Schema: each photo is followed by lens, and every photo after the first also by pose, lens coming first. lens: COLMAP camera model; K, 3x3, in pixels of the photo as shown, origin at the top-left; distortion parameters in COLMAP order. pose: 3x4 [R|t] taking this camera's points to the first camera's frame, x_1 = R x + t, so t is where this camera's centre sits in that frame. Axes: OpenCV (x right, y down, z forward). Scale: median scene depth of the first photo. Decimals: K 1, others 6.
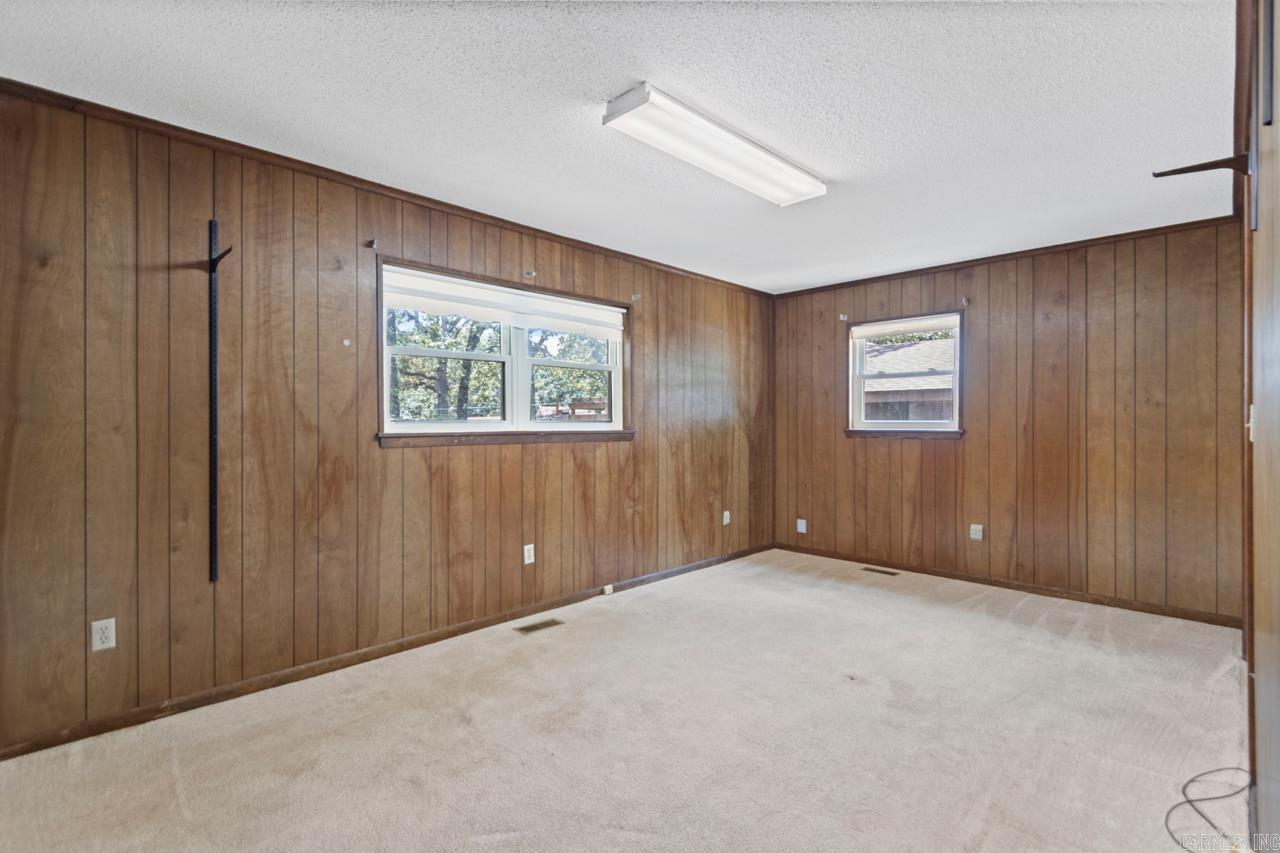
lens RADIAL K [[597.2, 0, 649.8], [0, 597.2, 423.8], [0, 0, 1]] dist [0.011753, -0.007918]
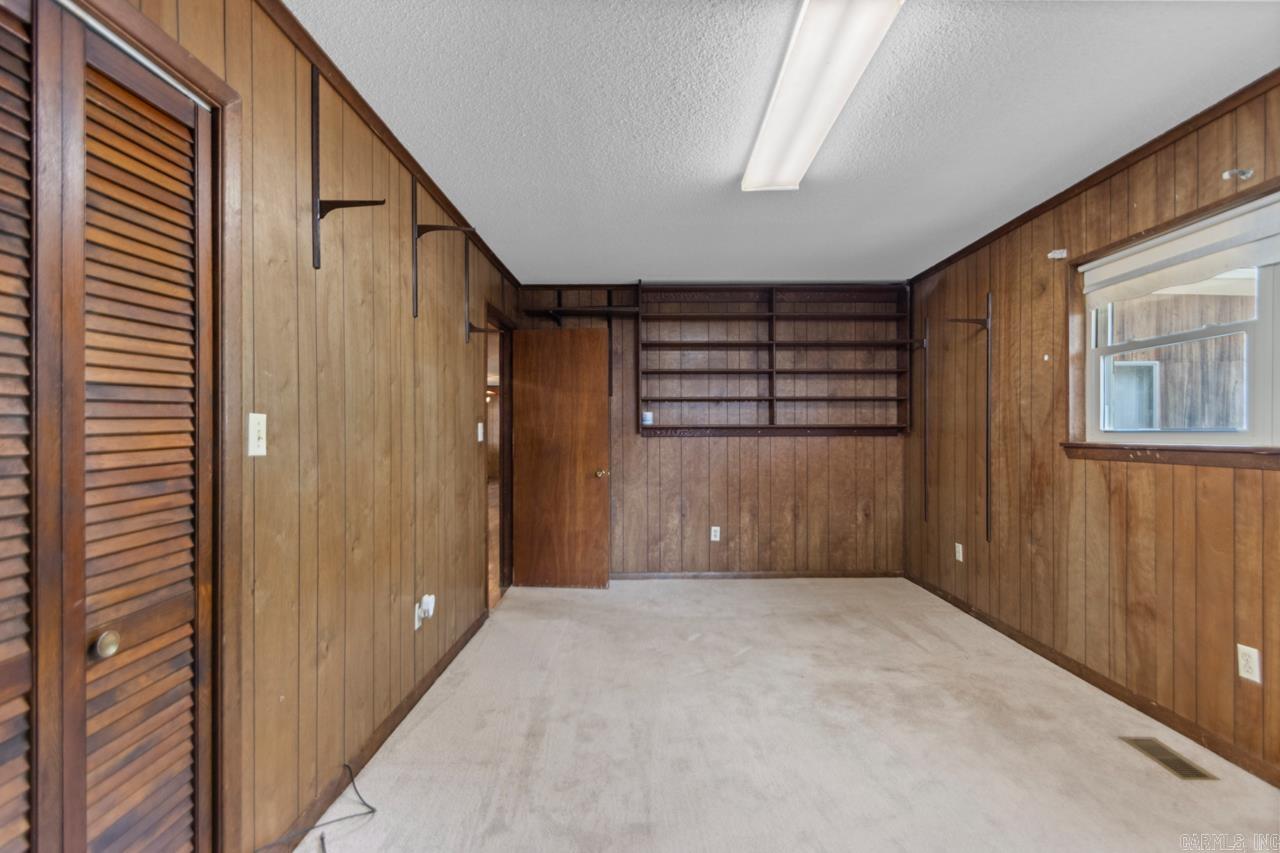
lens RADIAL K [[597.2, 0, 649.8], [0, 597.2, 423.8], [0, 0, 1]] dist [0.011753, -0.007918]
pose [[-0.715266, -0.002890, -0.698846, 0.702945], [0.007569, 0.999901, -0.011882, -0.008613], [0.698811, -0.013788, -0.715173, 1.178096]]
